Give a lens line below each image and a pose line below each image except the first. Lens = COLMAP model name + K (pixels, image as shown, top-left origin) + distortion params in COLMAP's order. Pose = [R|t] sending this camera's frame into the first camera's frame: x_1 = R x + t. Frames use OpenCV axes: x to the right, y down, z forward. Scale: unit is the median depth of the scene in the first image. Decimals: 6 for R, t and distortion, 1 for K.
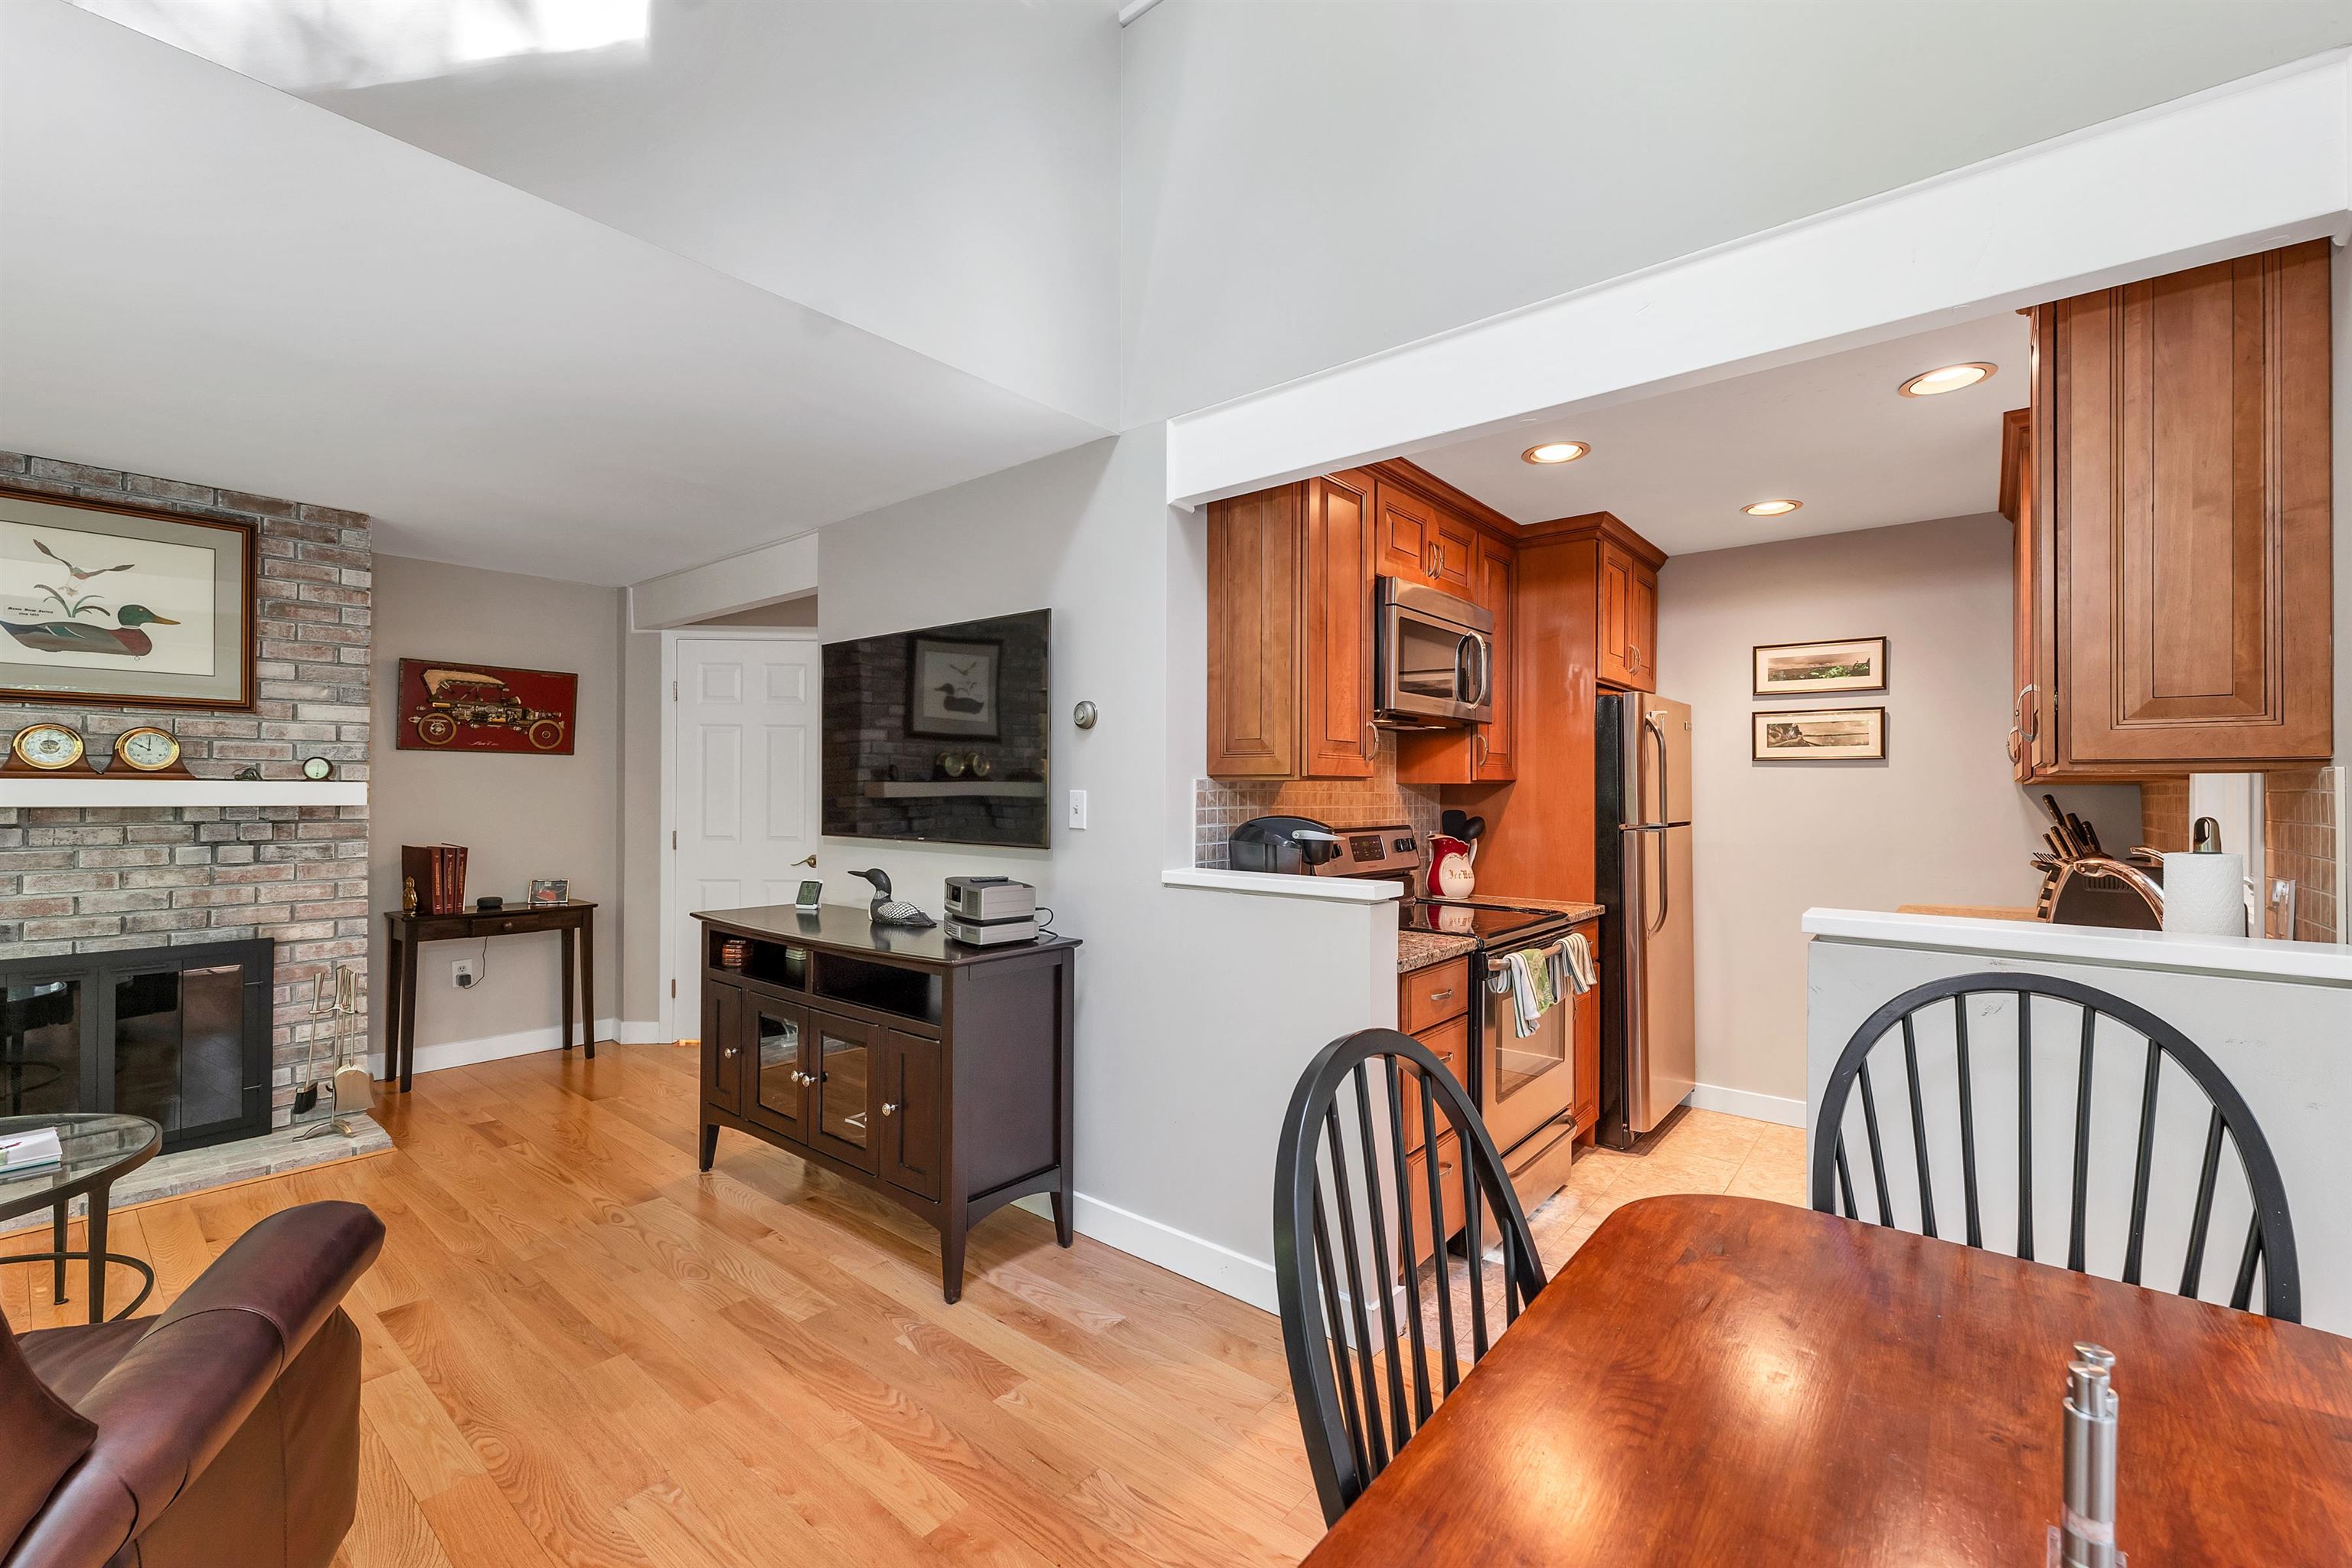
lens RADIAL K [[981.5, 0, 1179.9], [0, 981.5, 782.6], [0, 0, 1]] dist [0.000813, 0.000320]
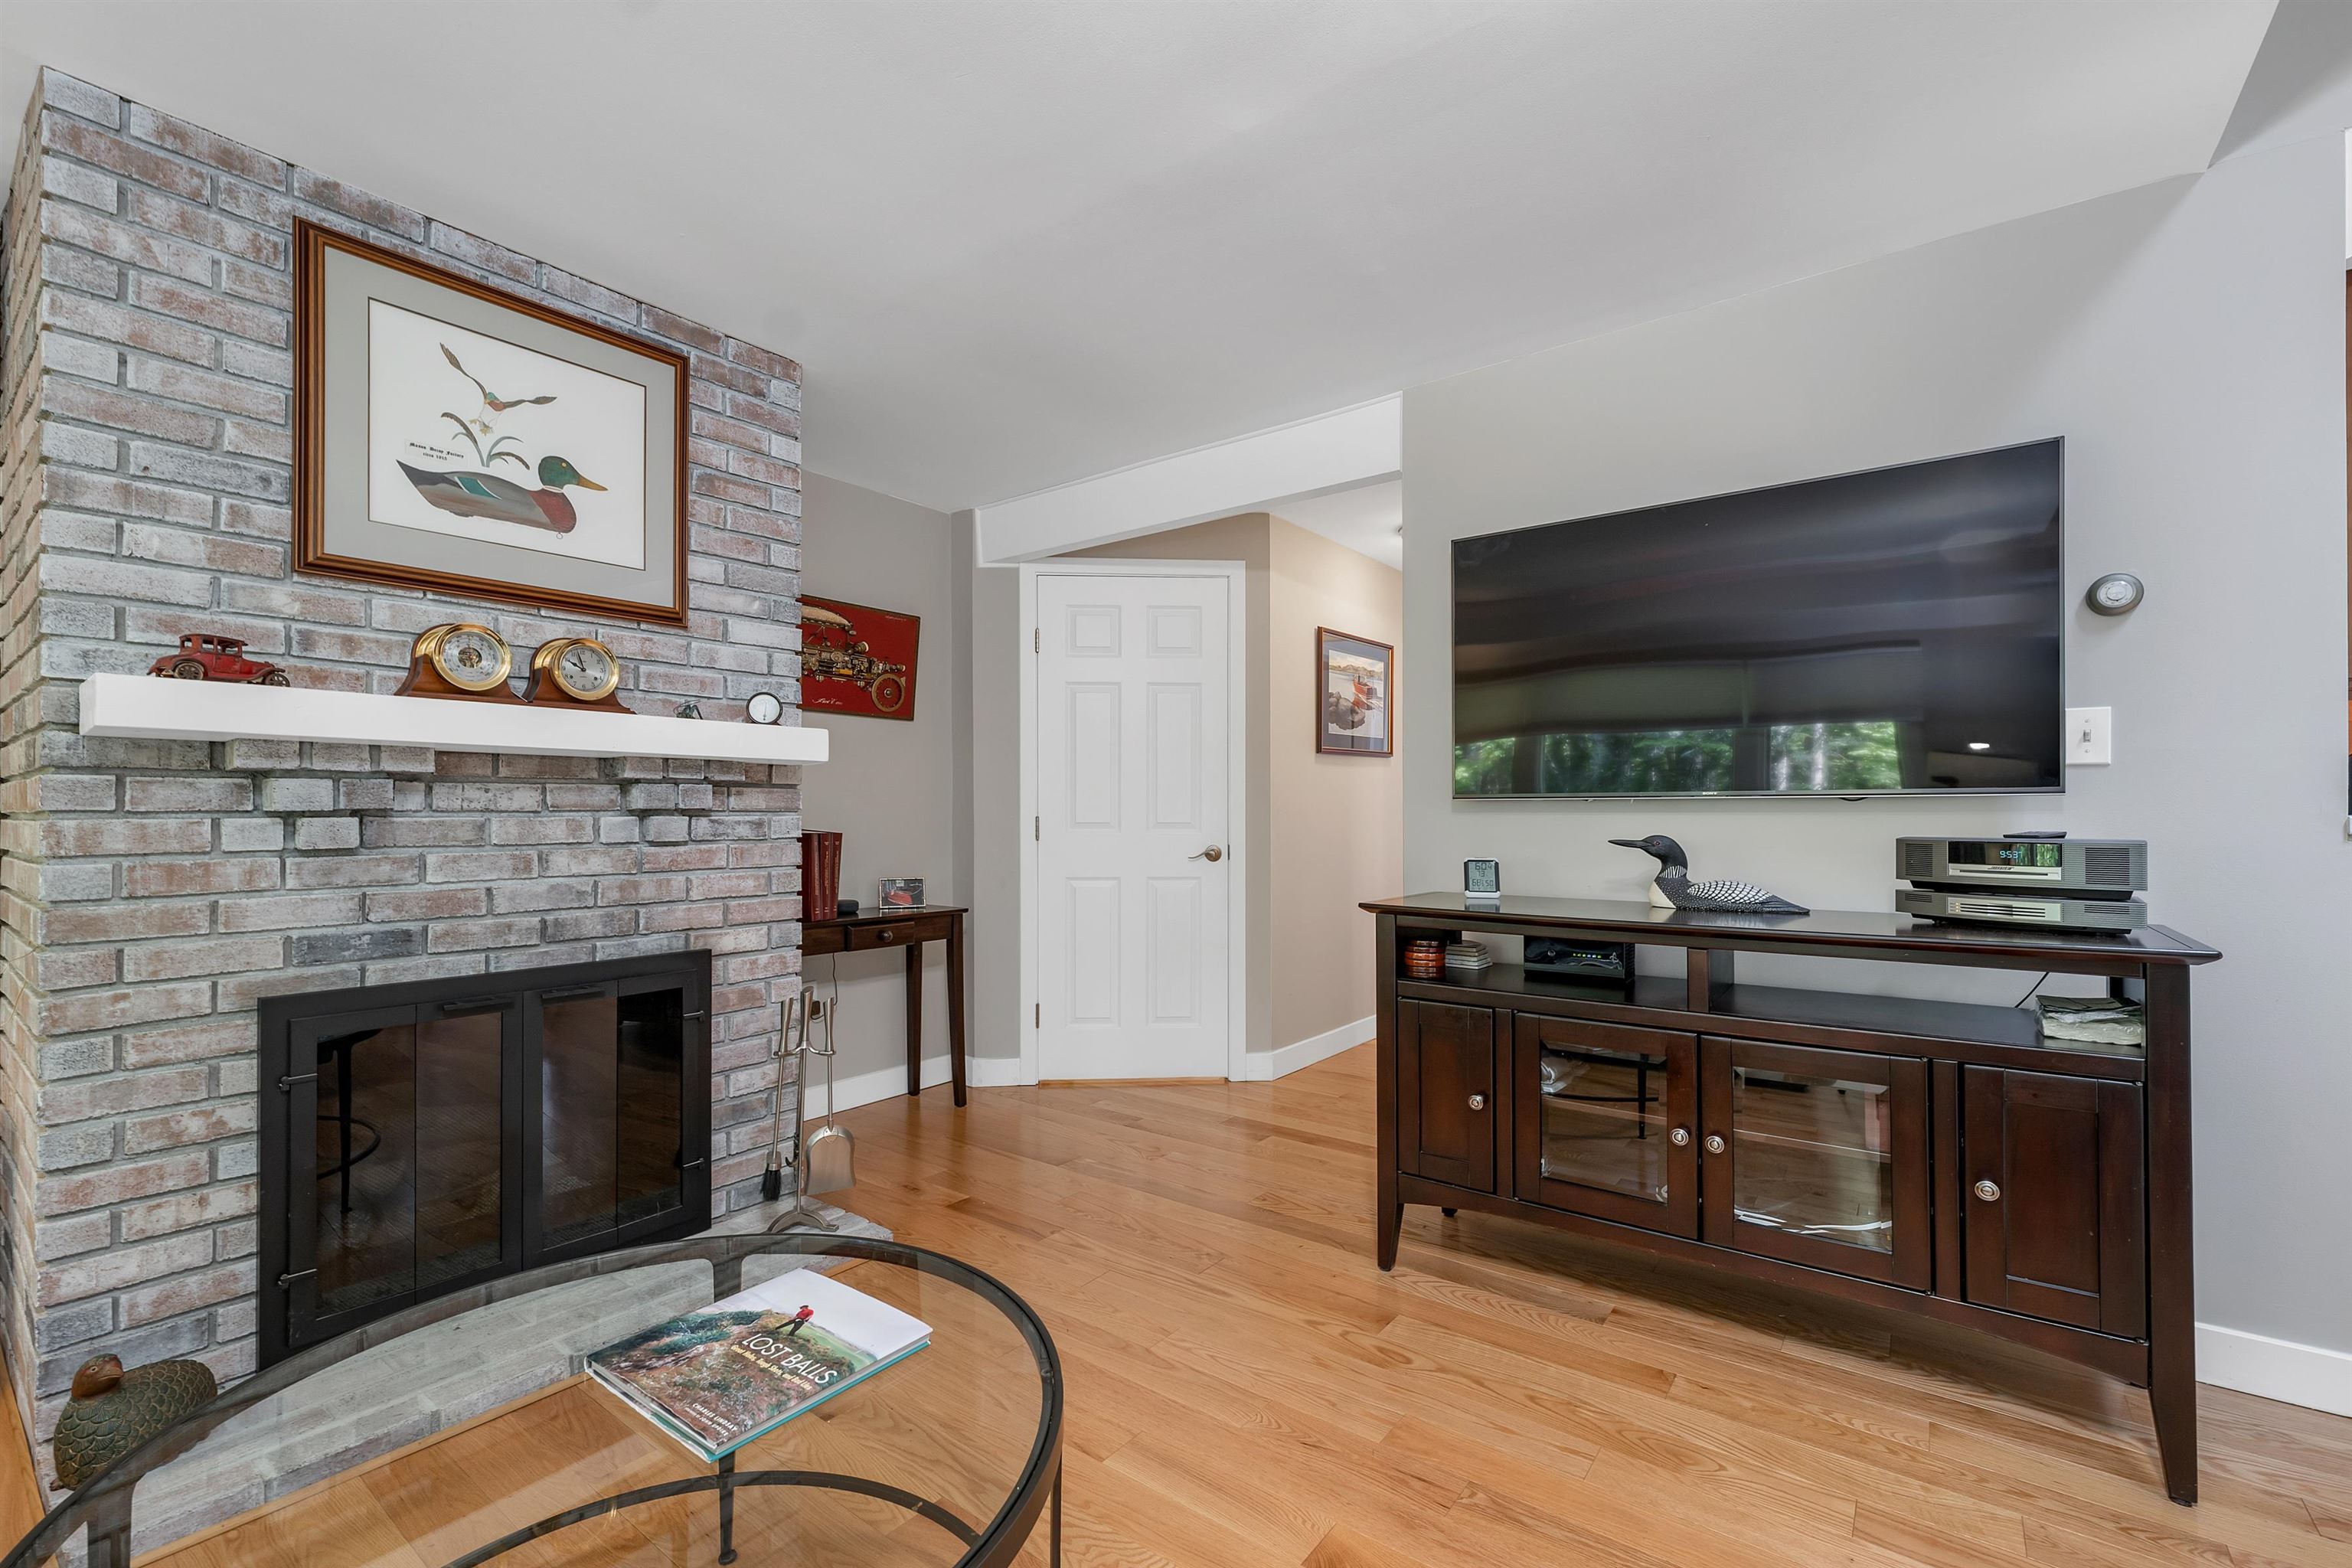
lens RADIAL K [[981.5, 0, 1158.8], [0, 981.5, 806.1], [0, 0, 1]] dist [0.000813, 0.000320]
pose [[0.999035, -0.007052, 0.043352, -0.633671], [0.007071, 0.999975, -0.000285, 0.058687], [-0.043349, 0.000592, 0.999060, 0.285972]]
